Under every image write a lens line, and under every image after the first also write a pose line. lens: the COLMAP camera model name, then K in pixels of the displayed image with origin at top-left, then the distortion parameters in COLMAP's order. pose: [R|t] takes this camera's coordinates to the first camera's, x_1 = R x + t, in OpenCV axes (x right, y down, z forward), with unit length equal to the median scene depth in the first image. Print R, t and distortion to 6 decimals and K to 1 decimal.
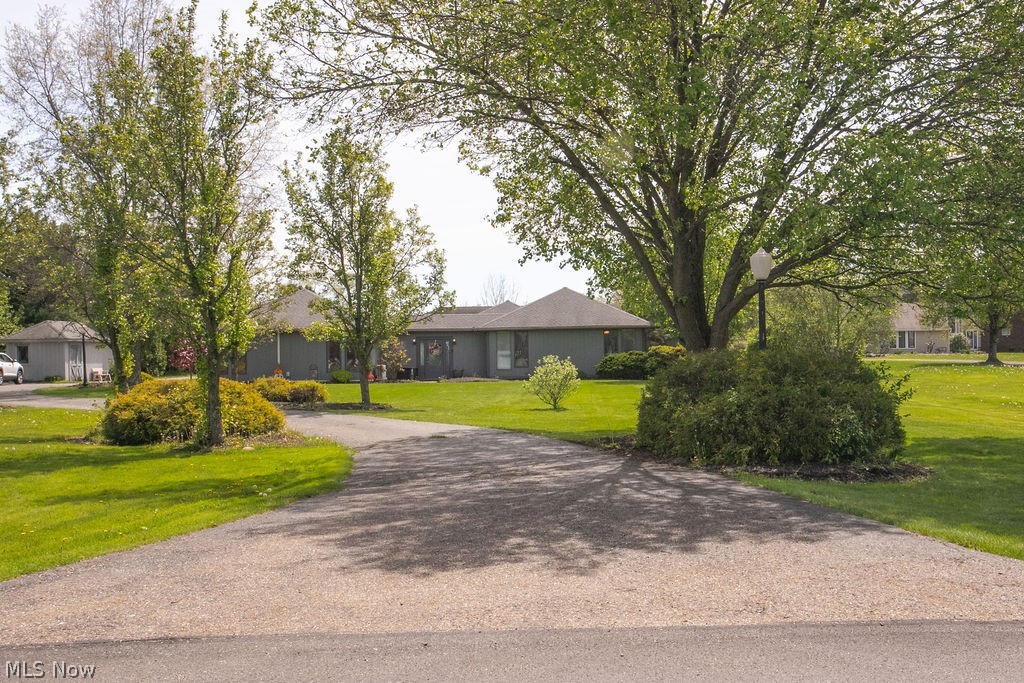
lens RADIAL K [[975.3, 0, 502.3], [0, 975.3, 304.9], [0, 0, 1]] dist [0.008048, -0.004036]
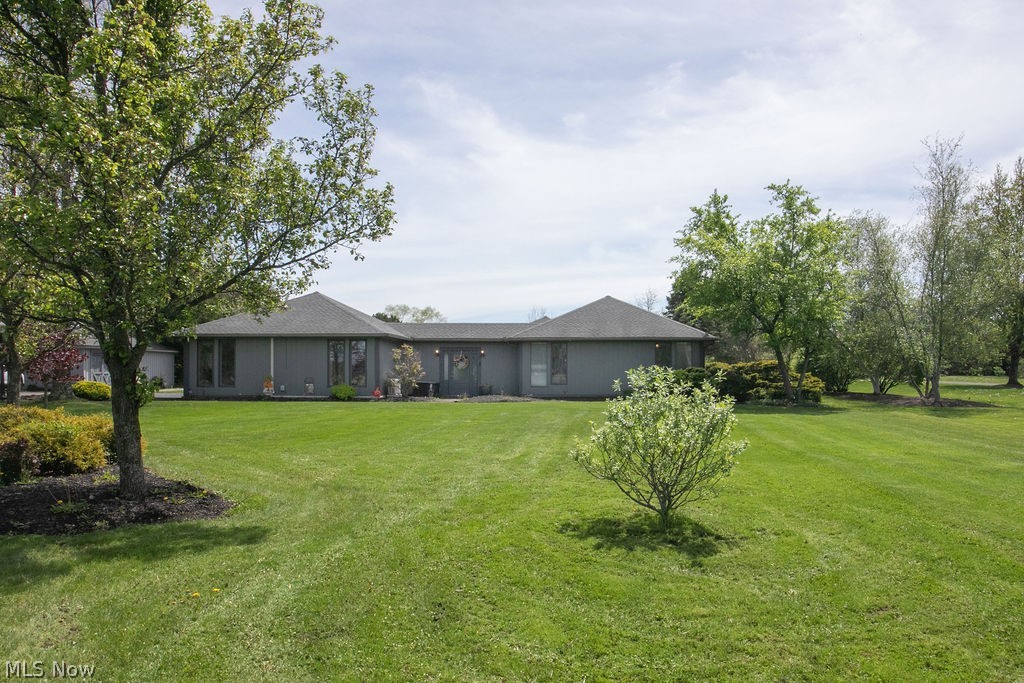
lens RADIAL K [[690.7, 0, 512.3], [0, 690.7, 365.6], [0, 0, 1]] dist [-0.000653, 0.000349]
pose [[0.999001, 0.015339, -0.041975, 0.003709], [-0.013500, 0.998952, 0.043739, 0.021017], [0.042602, -0.043129, 0.998161, 0.382220]]
